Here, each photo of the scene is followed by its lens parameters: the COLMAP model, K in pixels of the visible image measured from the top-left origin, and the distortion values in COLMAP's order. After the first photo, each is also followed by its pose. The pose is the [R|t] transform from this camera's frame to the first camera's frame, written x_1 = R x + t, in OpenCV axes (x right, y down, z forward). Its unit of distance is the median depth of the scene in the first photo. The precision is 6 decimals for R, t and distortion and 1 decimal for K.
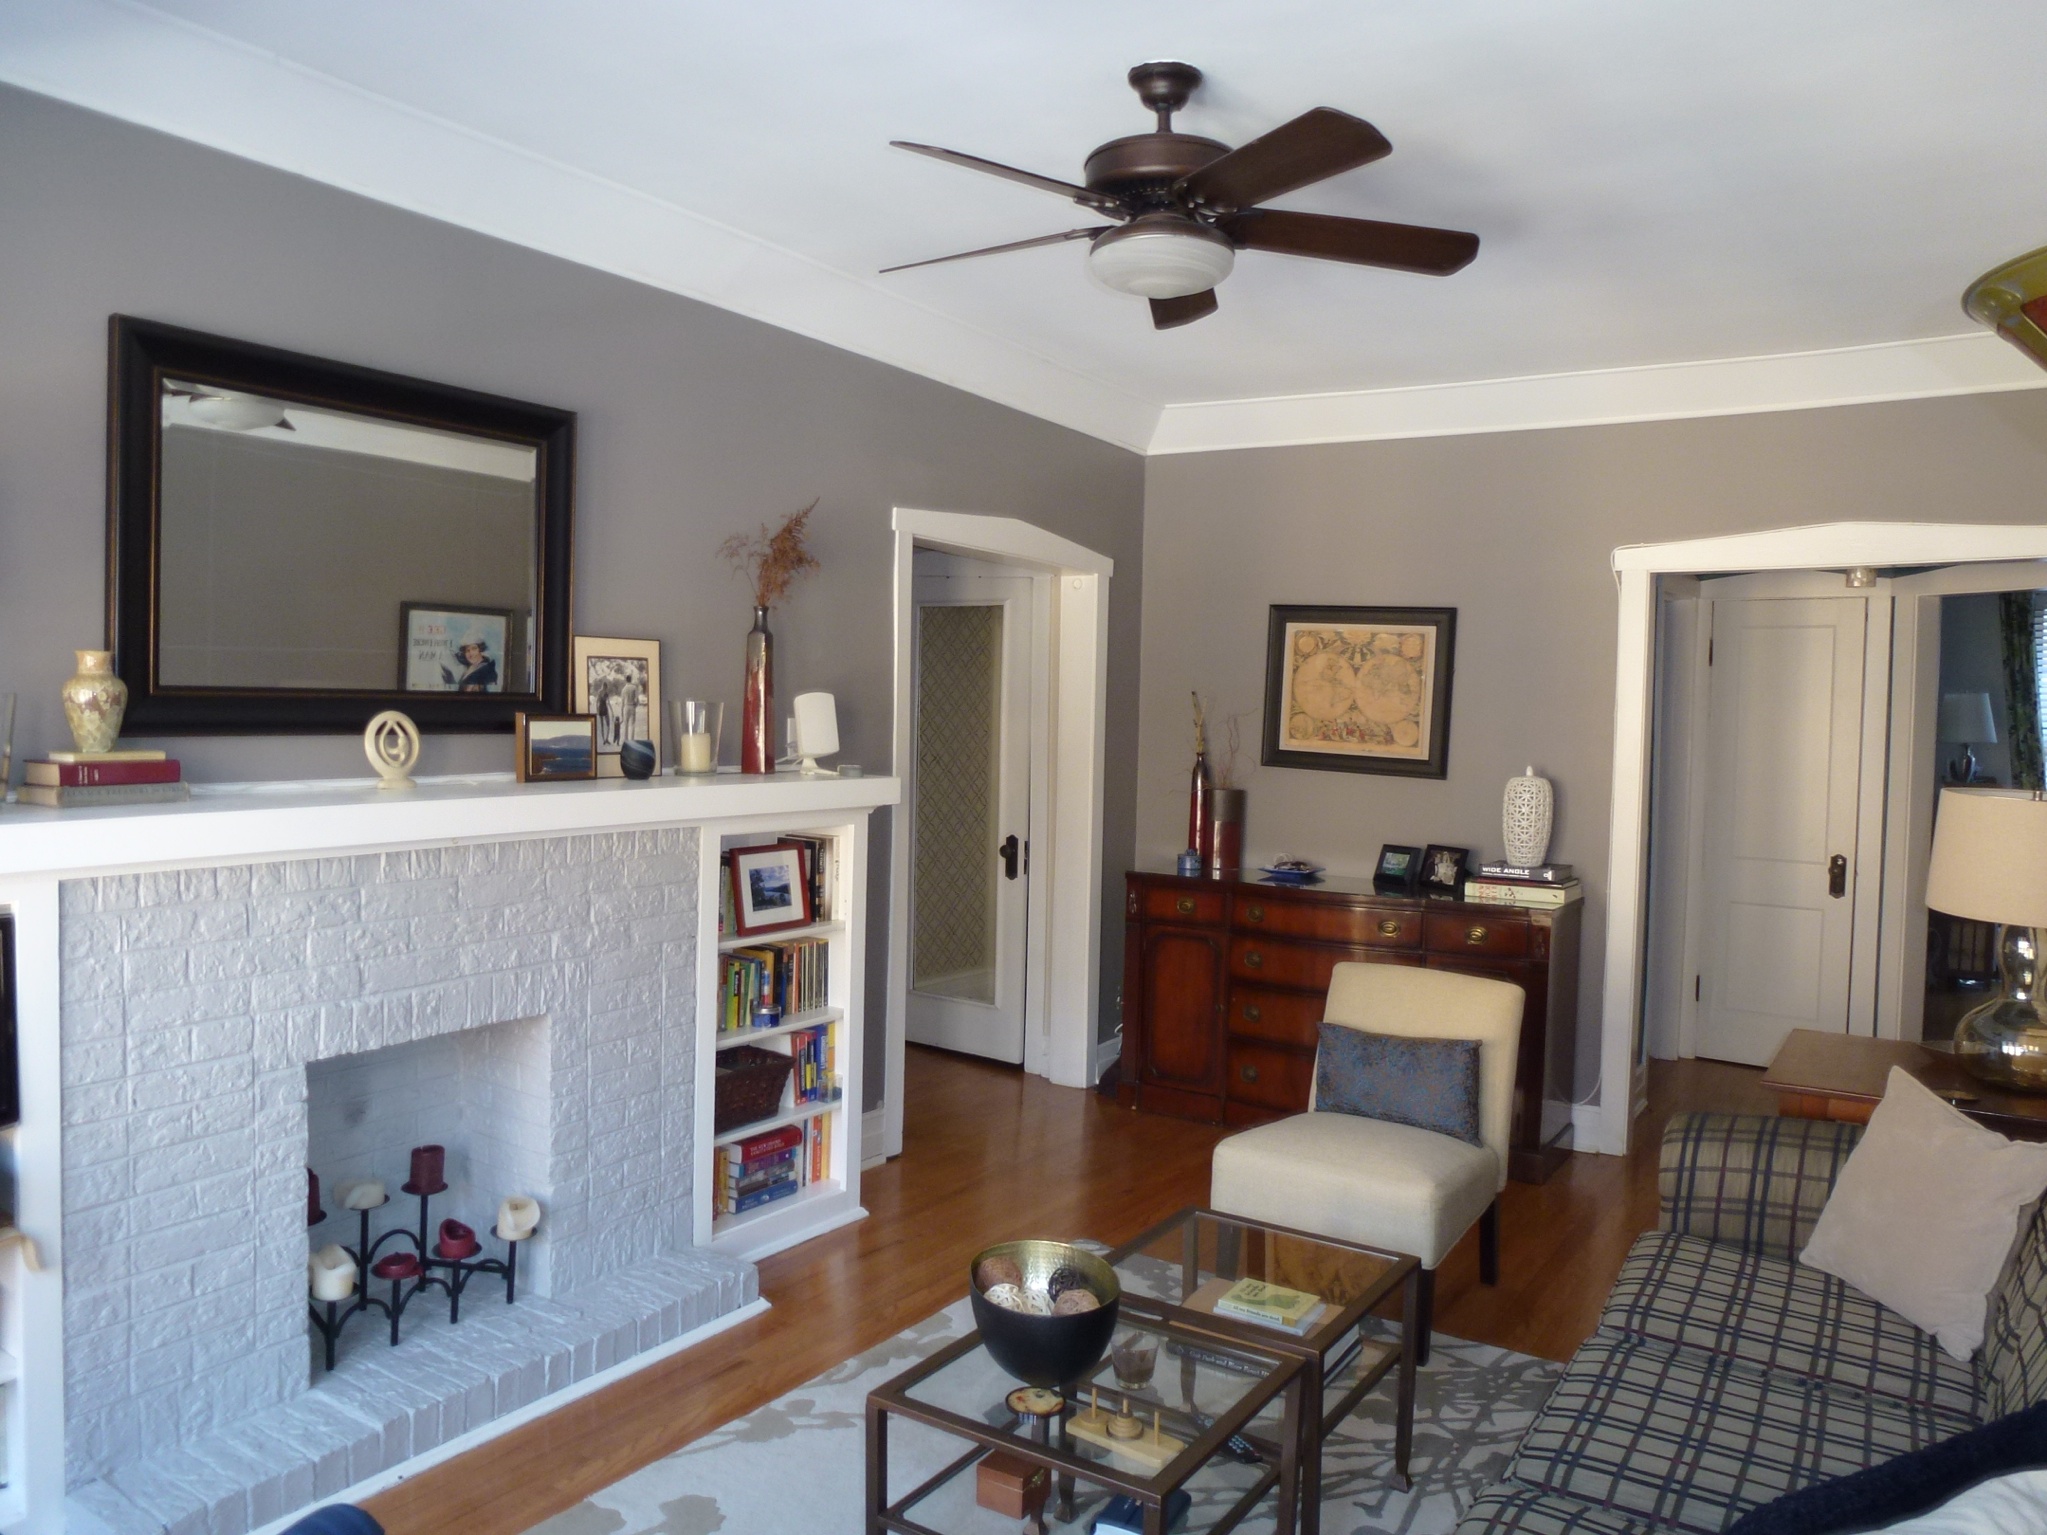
lens RADIAL K [[1449.7, 0, 1025.1], [0, 1449.7, 774.7], [0, 0, 1]] dist [-0.057892, 0.003756]
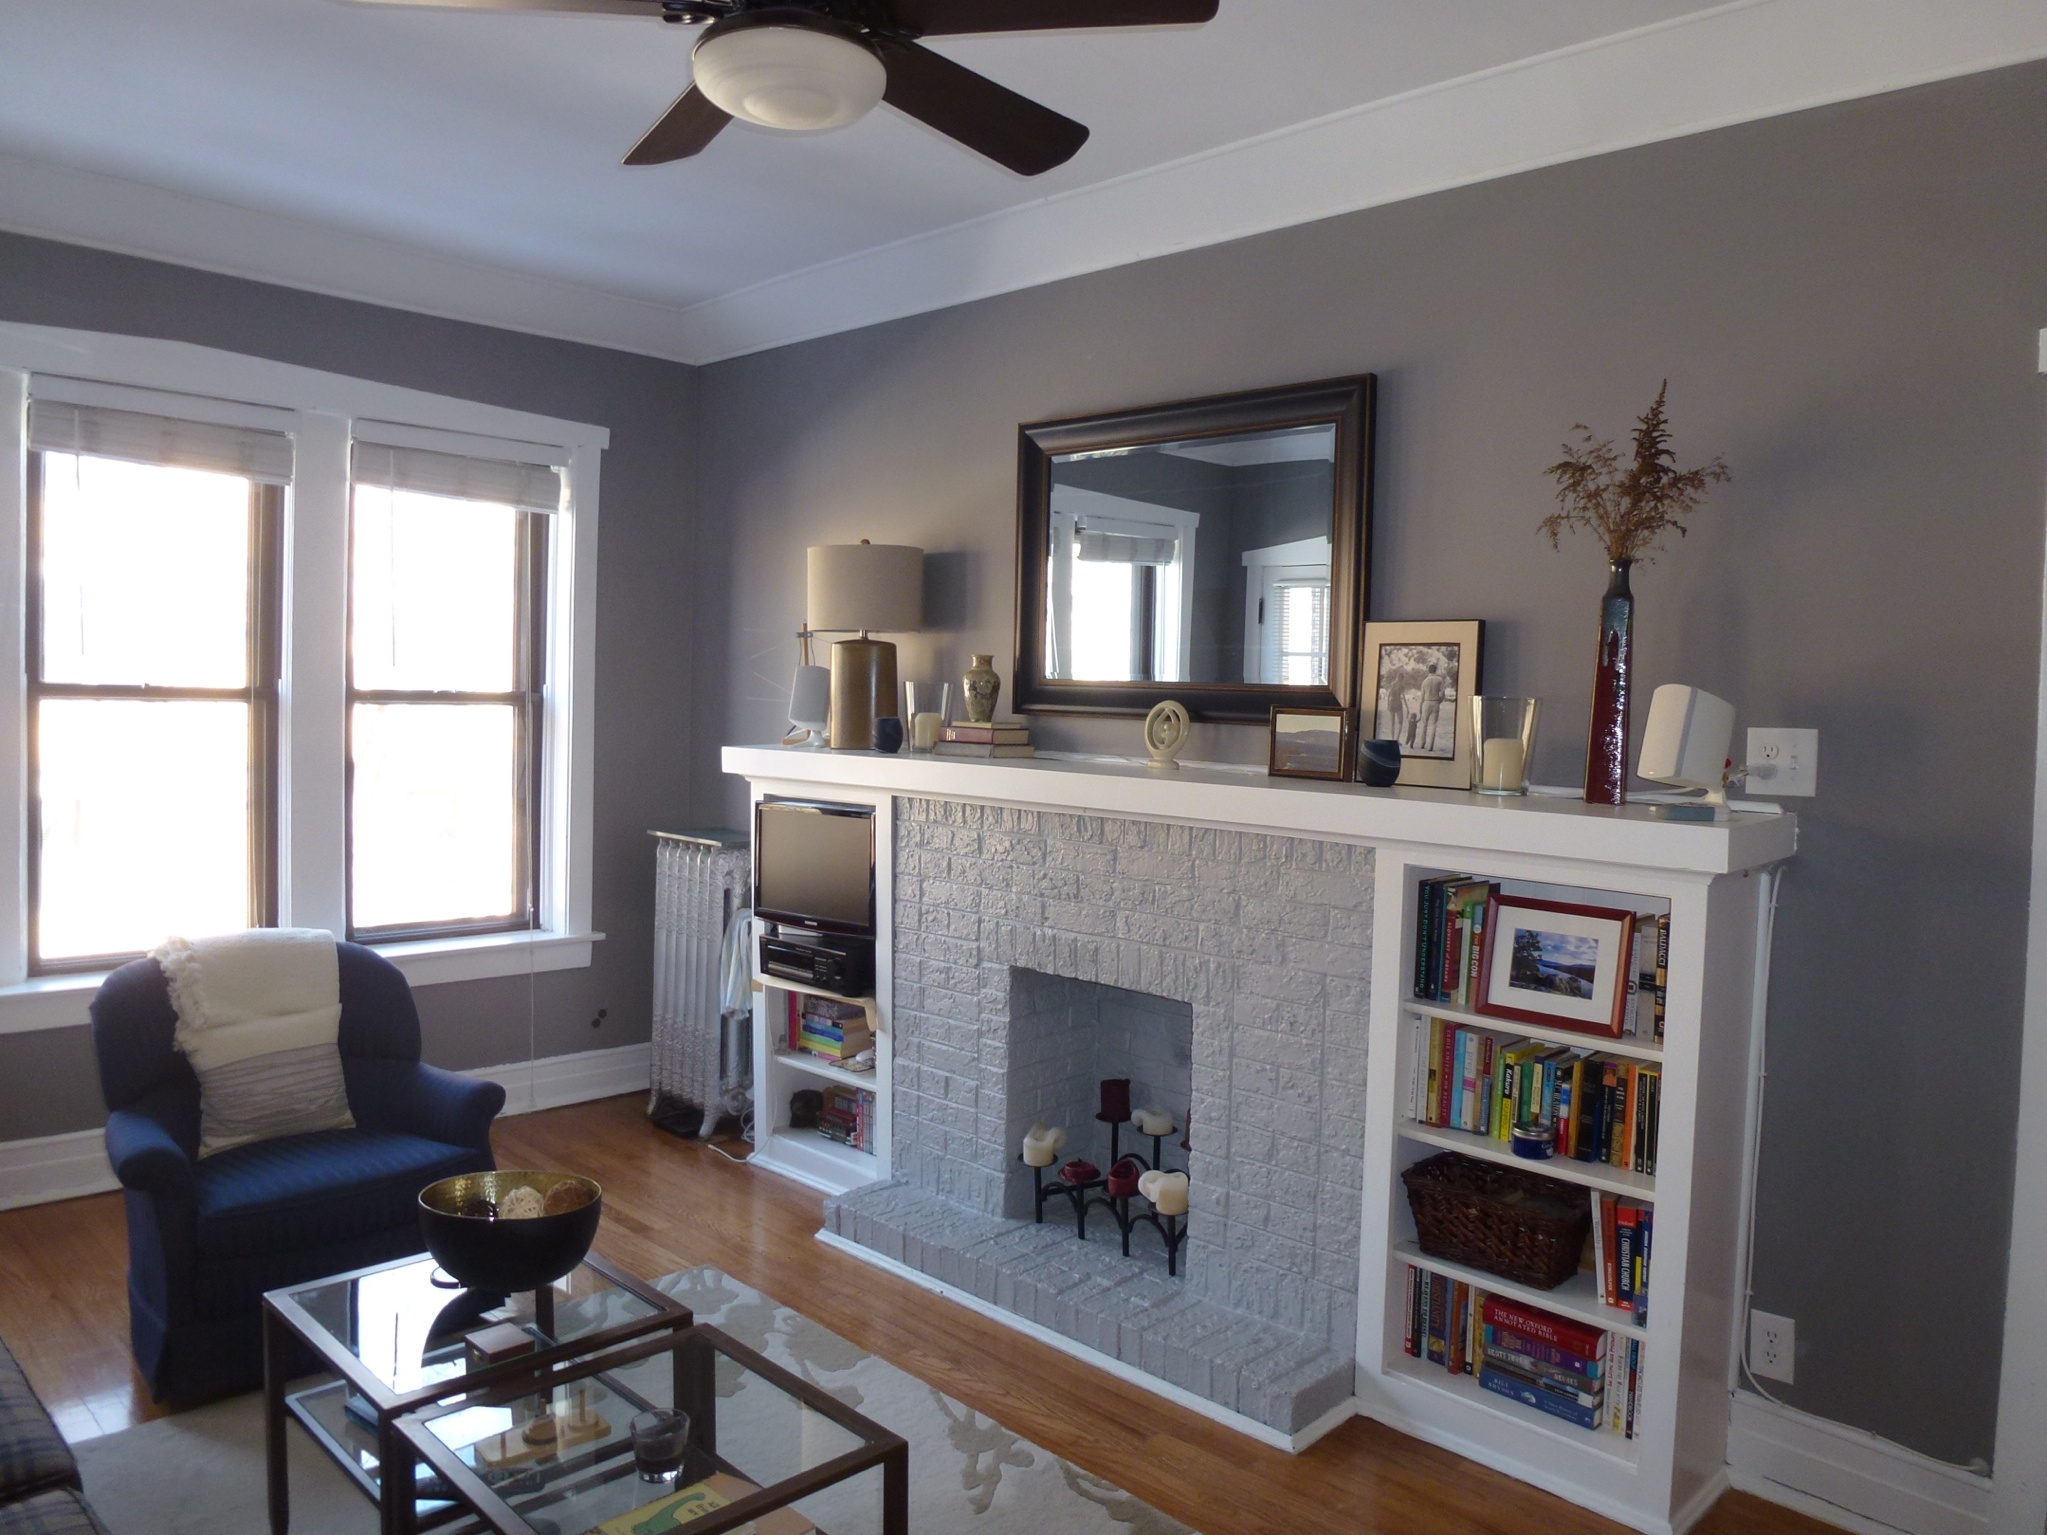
lens RADIAL K [[1464.9, 0, 1054.2], [0, 1464.9, 762.6], [0, 0, 1]] dist [-0.068562, -0.001216]
pose [[-0.183002, 0.024324, -0.982812, 0.702600], [-0.081304, 0.995895, 0.039787, -0.033552], [0.979745, 0.087187, -0.180273, 1.116310]]
